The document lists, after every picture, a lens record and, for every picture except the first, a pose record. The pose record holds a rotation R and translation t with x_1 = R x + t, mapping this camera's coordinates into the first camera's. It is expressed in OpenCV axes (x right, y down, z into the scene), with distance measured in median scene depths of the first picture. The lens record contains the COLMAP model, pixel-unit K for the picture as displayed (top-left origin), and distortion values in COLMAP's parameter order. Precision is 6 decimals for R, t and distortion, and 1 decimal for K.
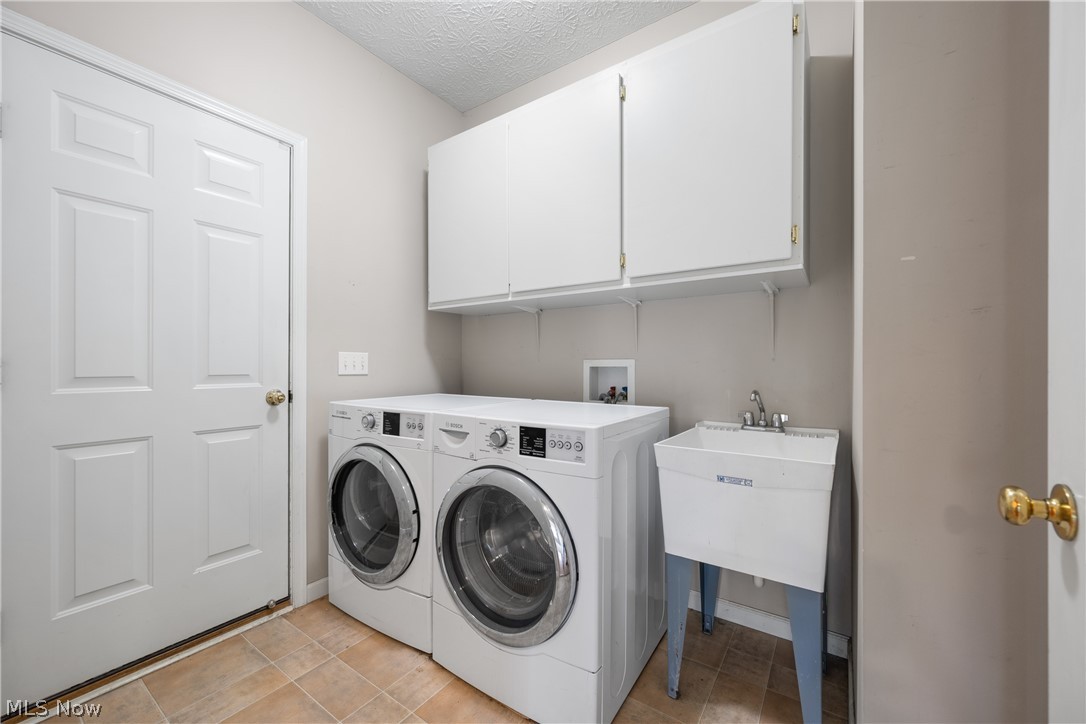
lens RADIAL K [[425.2, 0, 543.0], [0, 425.2, 366.8], [0, 0, 1]] dist [0.000287, -0.000120]
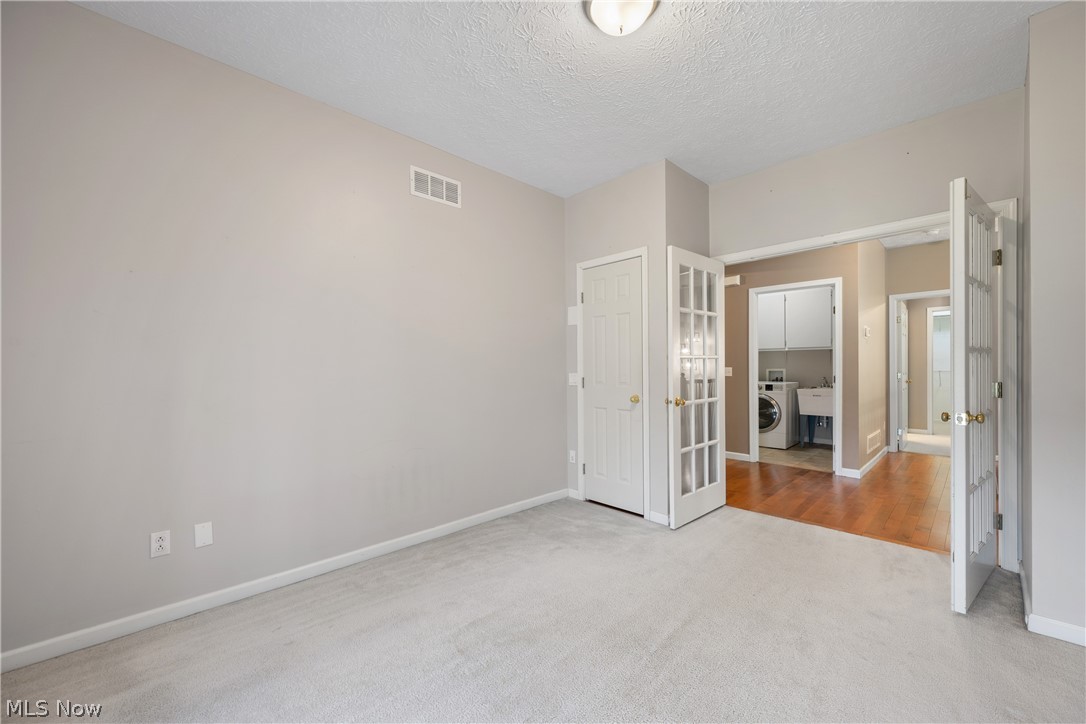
lens RADIAL K [[425.2, 0, 544.0], [0, 425.2, 361.8], [0, 0, 1]] dist [0.000287, -0.000120]
pose [[0.979605, -0.006558, -0.200827, -1.173062], [0.005928, 0.999975, -0.003739, -0.085779], [0.200846, 0.002472, 0.979620, -3.182482]]
